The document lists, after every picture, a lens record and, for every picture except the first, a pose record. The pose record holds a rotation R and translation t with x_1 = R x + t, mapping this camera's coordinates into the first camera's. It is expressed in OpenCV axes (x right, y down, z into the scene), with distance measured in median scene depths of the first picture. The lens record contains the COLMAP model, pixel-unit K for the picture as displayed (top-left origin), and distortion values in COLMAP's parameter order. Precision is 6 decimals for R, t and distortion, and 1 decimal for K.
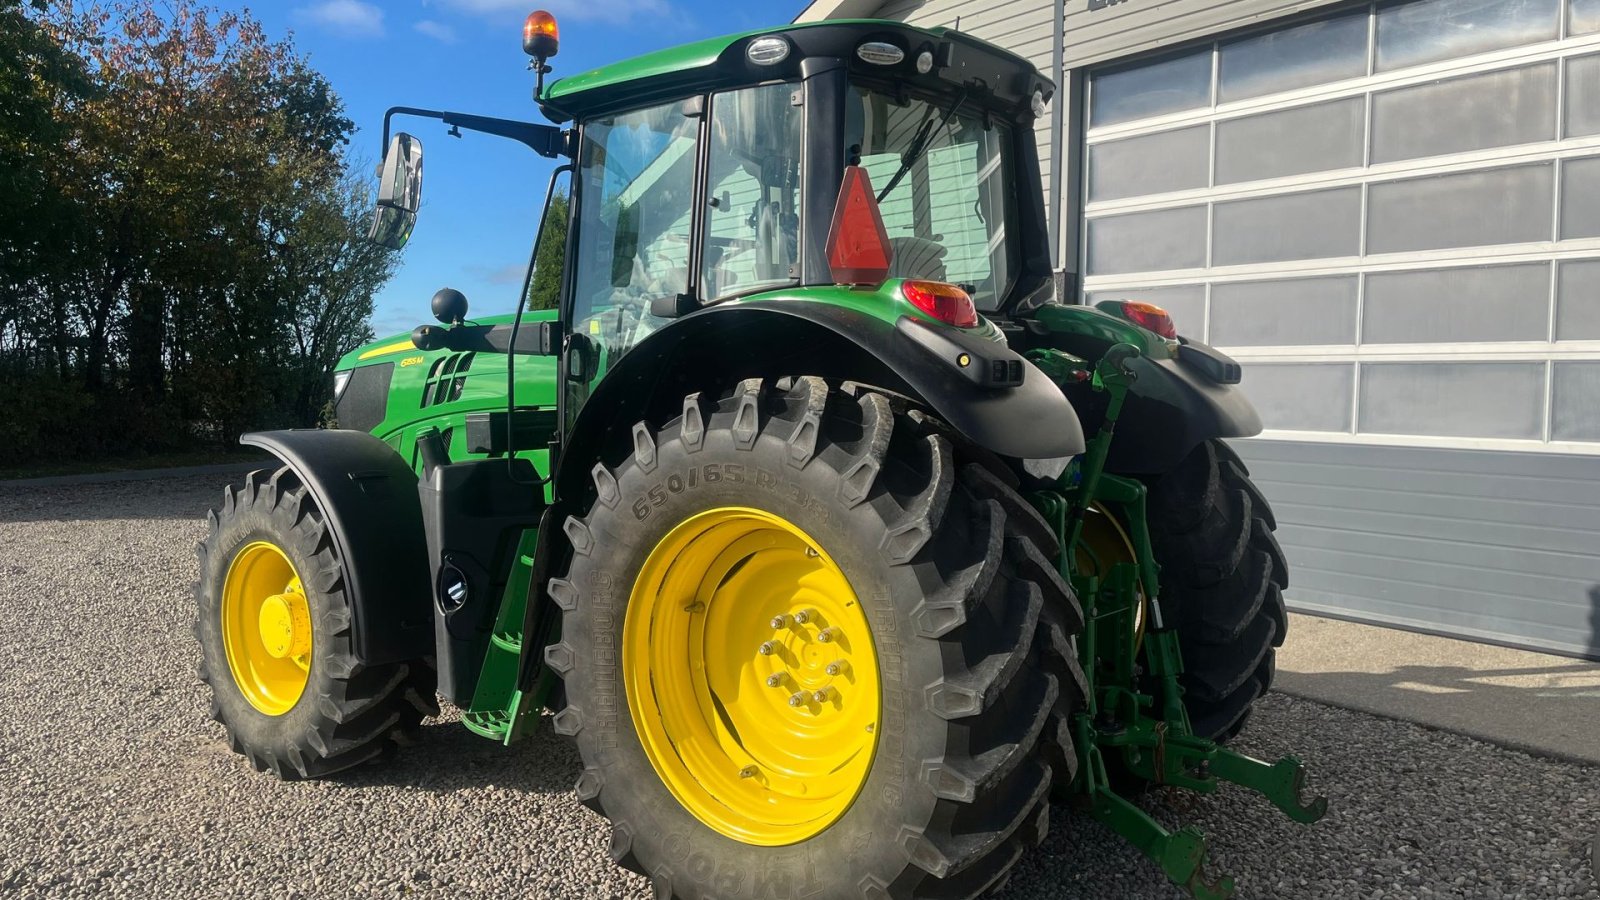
lens RADIAL K [[1280.1, 0, 787.5], [0, 1280.1, 435.6], [0, 0, 1]] dist [0.036926, -0.027070]
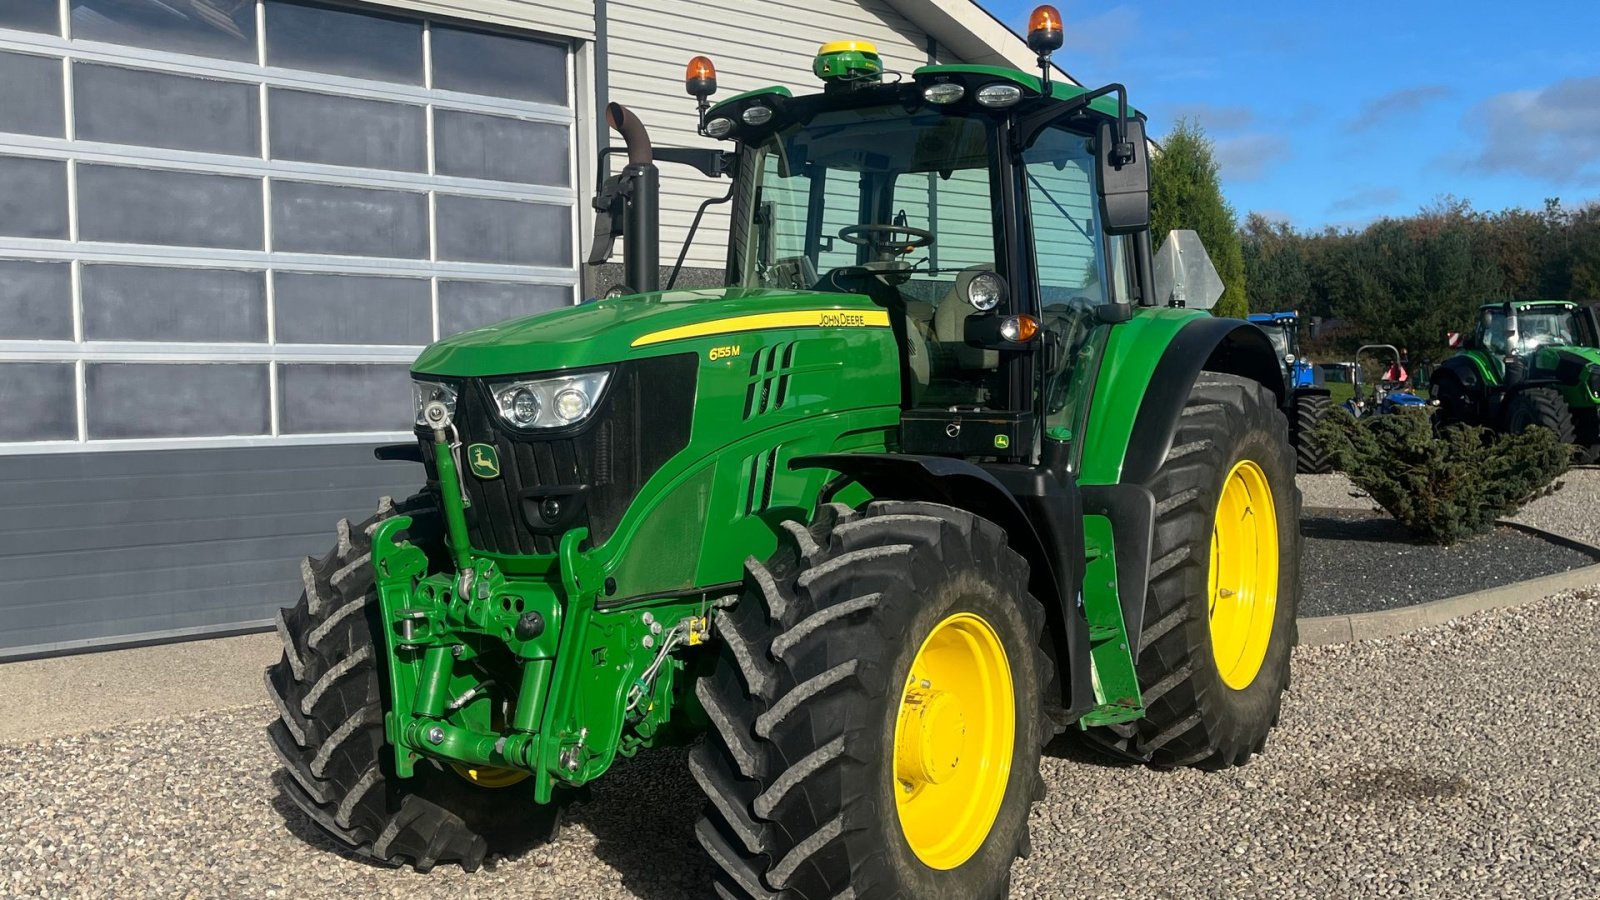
lens RADIAL K [[1566.3, 0, 796.6], [0, 1566.3, 443.7], [0, 0, 1]] dist [0.031813, 0.000000]
pose [[-0.089398, -0.043422, 0.995049, -0.863438], [0.050896, 0.997545, 0.048104, -0.037045], [-0.994695, 0.054944, -0.086969, 0.809383]]
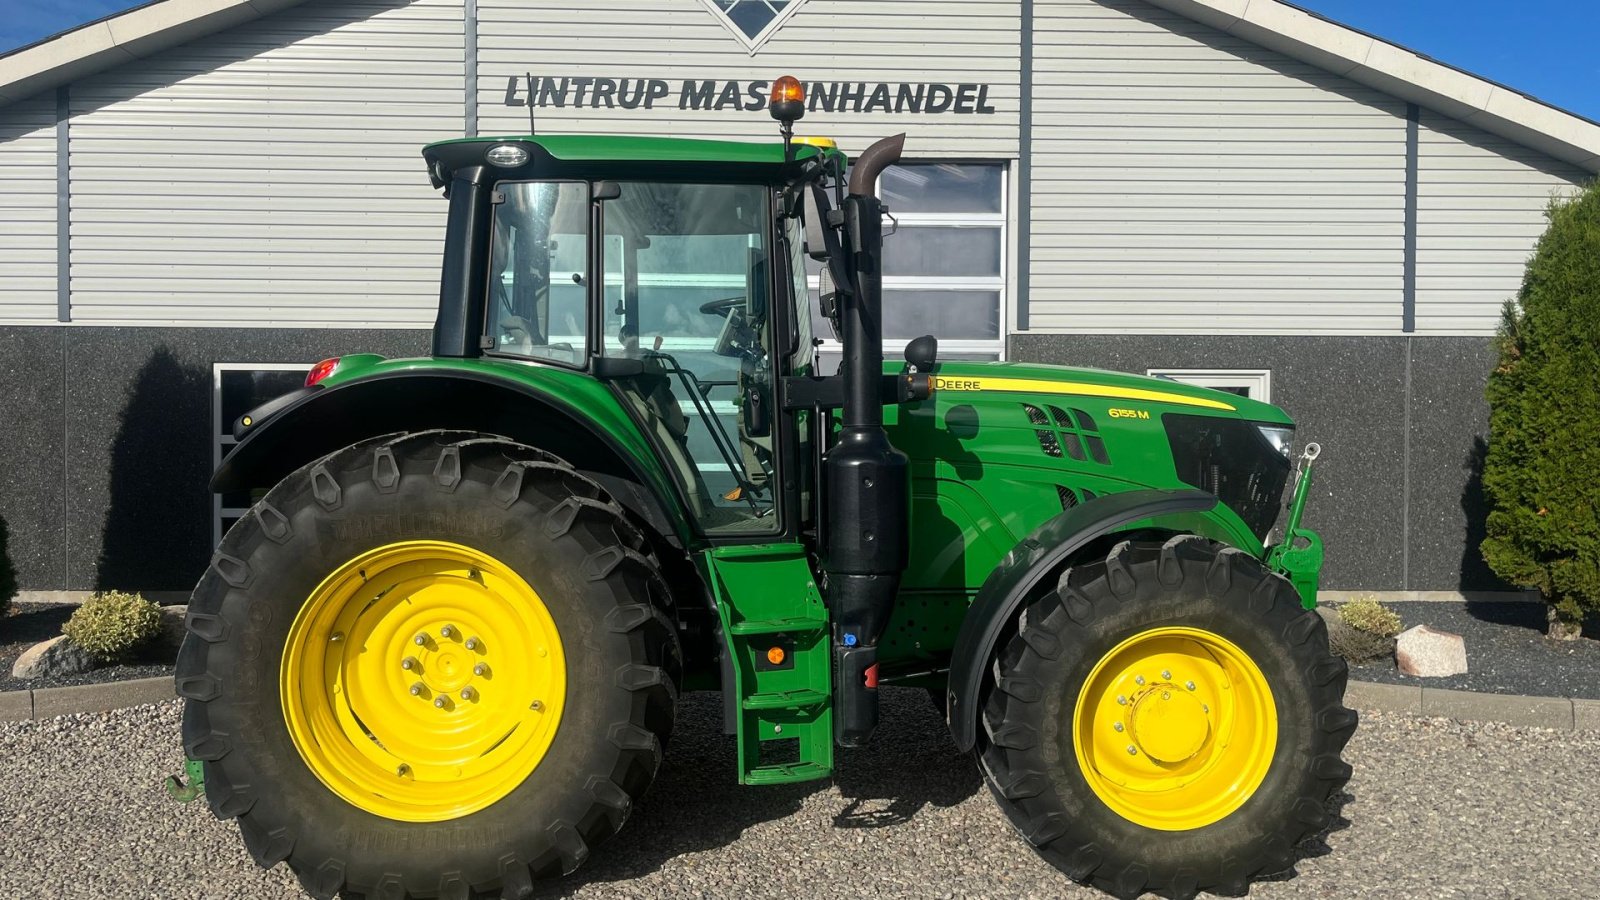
lens RADIAL K [[1280.1, 0, 792.1], [0, 1280.1, 449.3], [0, 0, 1]] dist [0.036926, -0.027070]
pose [[0.575002, -0.016214, 0.817992, -0.751475], [0.033076, 0.999447, -0.003440, -0.014283], [-0.817483, 0.029034, 0.575220, 0.187702]]
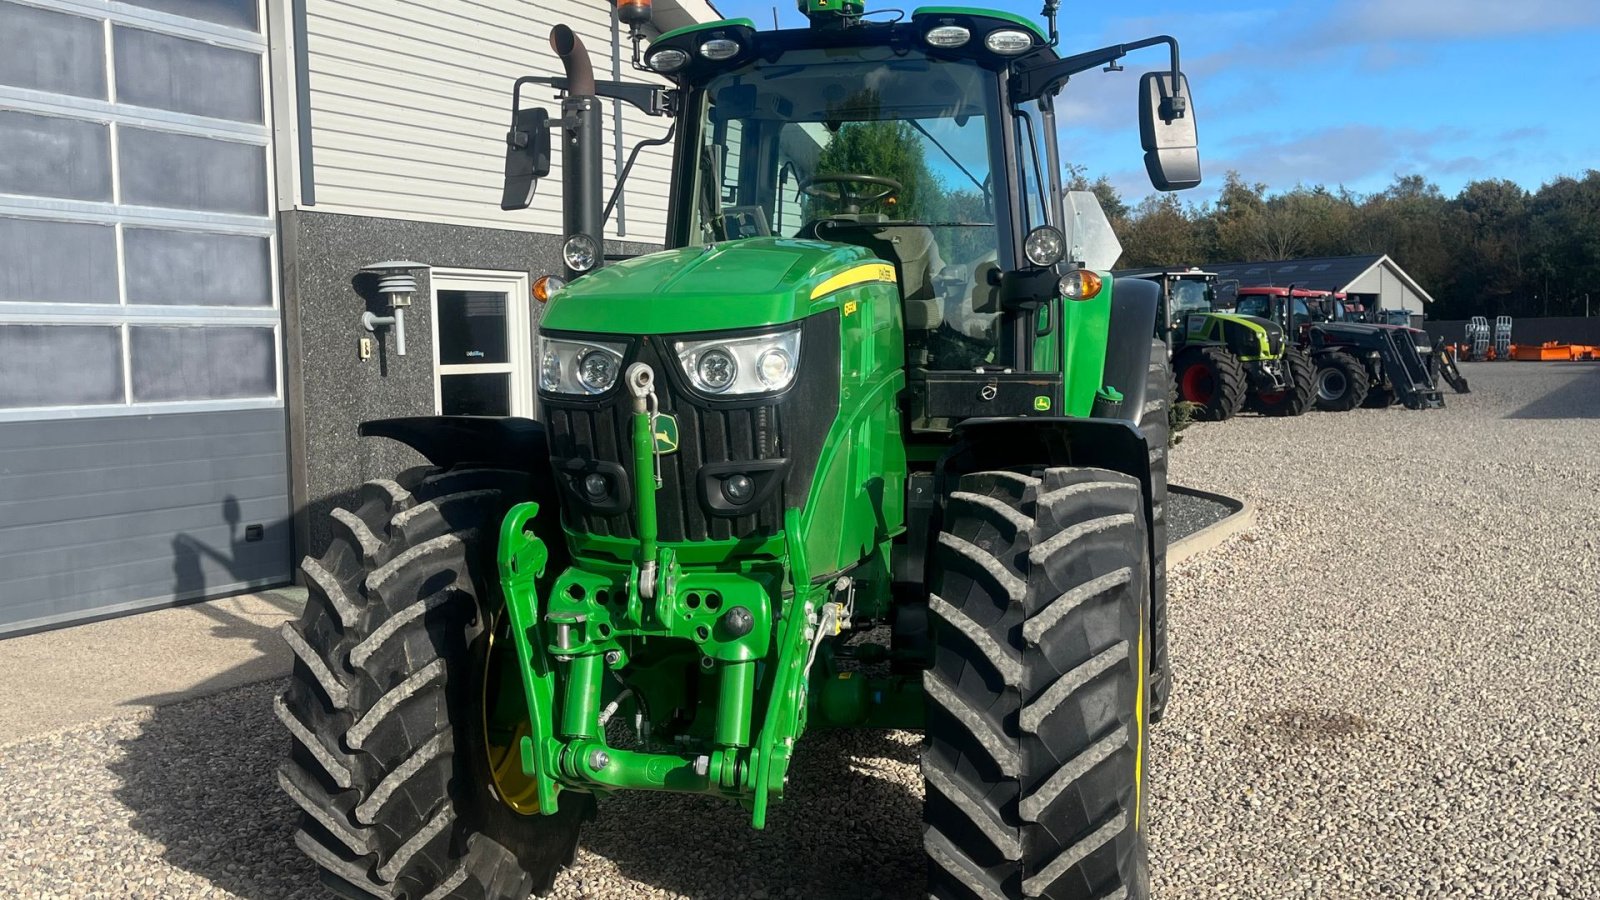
lens RADIAL K [[1566.3, 0, 800.4], [0, 1566.3, 437.9], [0, 0, 1]] dist [0.031813, 0.000000]
pose [[-0.409701, -0.055303, 0.910542, -0.742734], [0.048477, 0.995430, 0.082271, -0.045734], [-0.910931, 0.077847, -0.405148, 1.032389]]
